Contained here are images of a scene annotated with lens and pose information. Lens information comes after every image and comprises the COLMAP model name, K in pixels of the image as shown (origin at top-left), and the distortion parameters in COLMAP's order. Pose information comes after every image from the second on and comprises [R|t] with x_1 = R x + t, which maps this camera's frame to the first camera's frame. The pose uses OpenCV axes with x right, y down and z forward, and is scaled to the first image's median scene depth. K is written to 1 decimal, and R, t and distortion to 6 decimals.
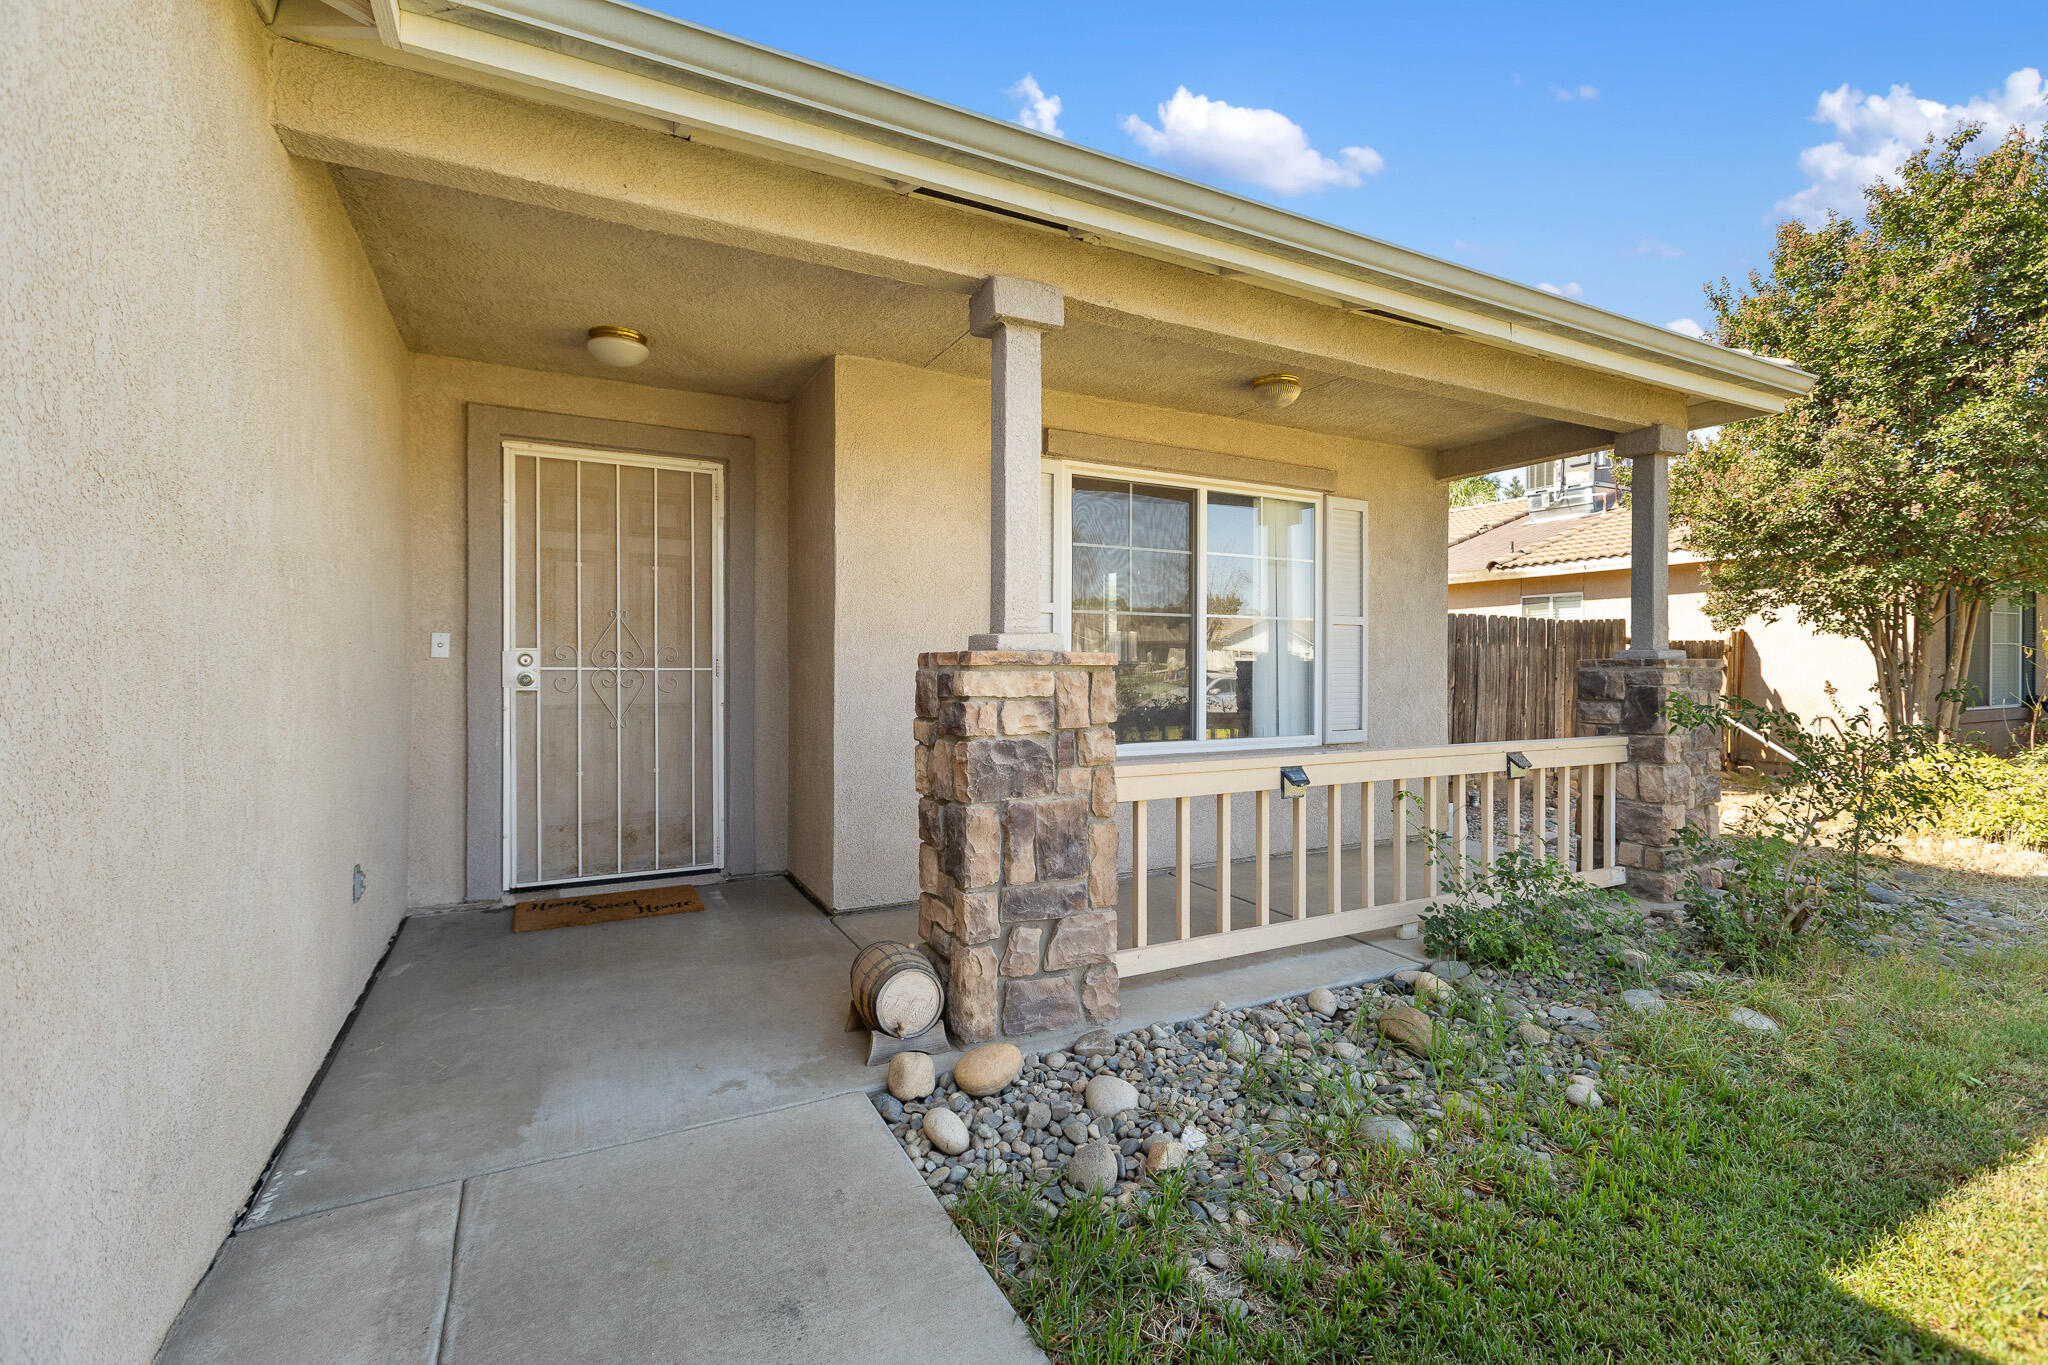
lens RADIAL K [[930.9, 0, 1034.9], [0, 930.9, 673.4], [0, 0, 1]] dist [0.006575, -0.001013]
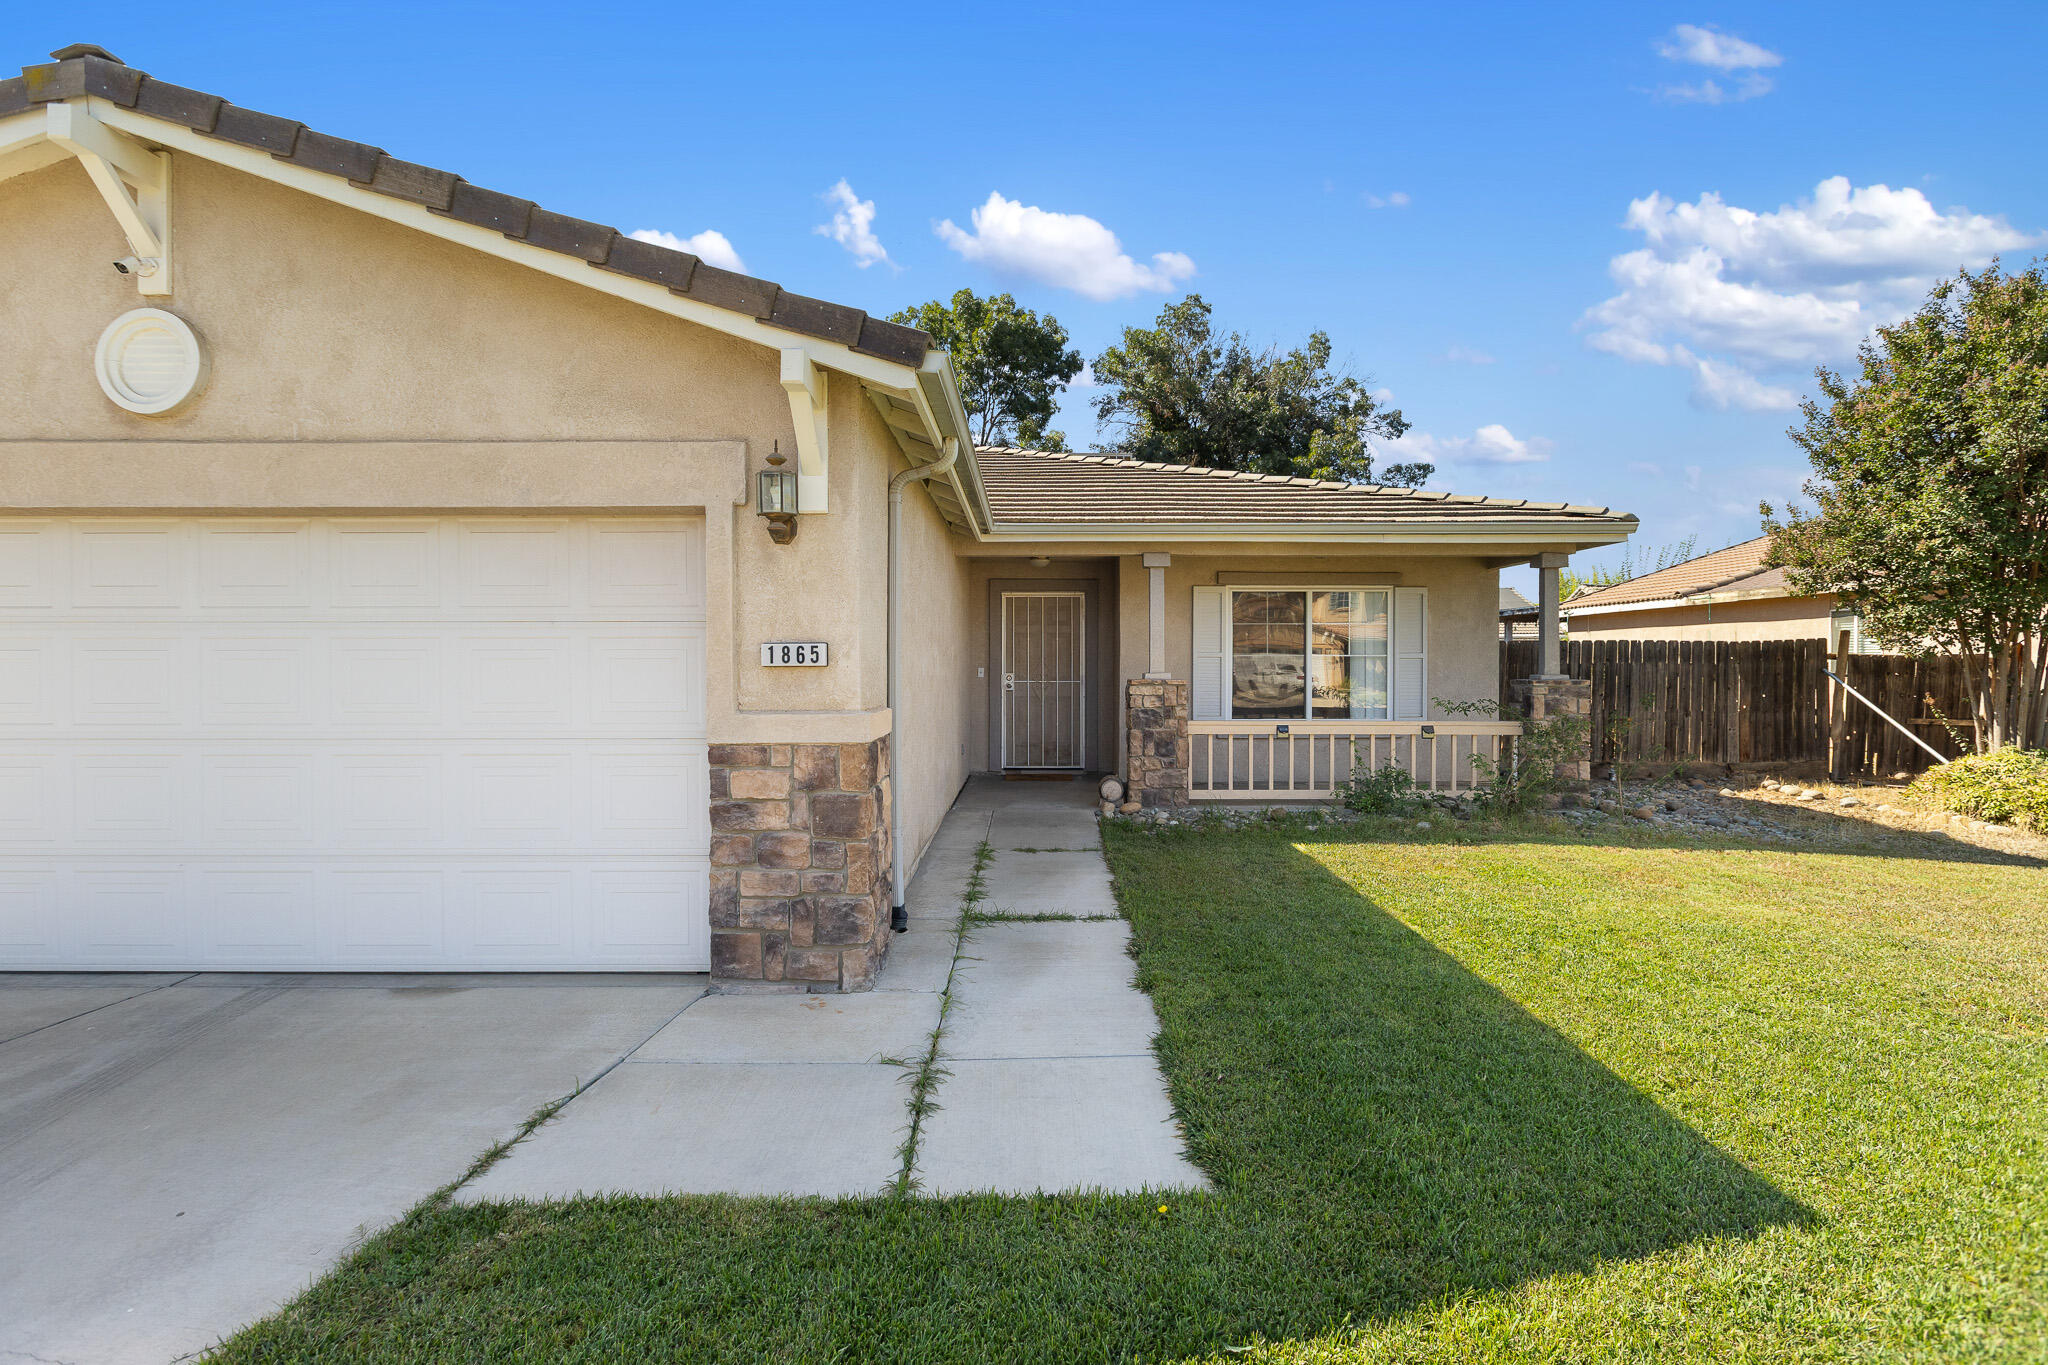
lens RADIAL K [[1002.3, 0, 1028.9], [0, 1002.3, 663.2], [0, 0, 1]] dist [-0.012396, 0.000087]
pose [[0.884064, 0.000422, -0.467365, 0.788076], [-0.003486, 0.999978, -0.005690, -0.039347], [0.467352, 0.006659, 0.884046, -1.407405]]
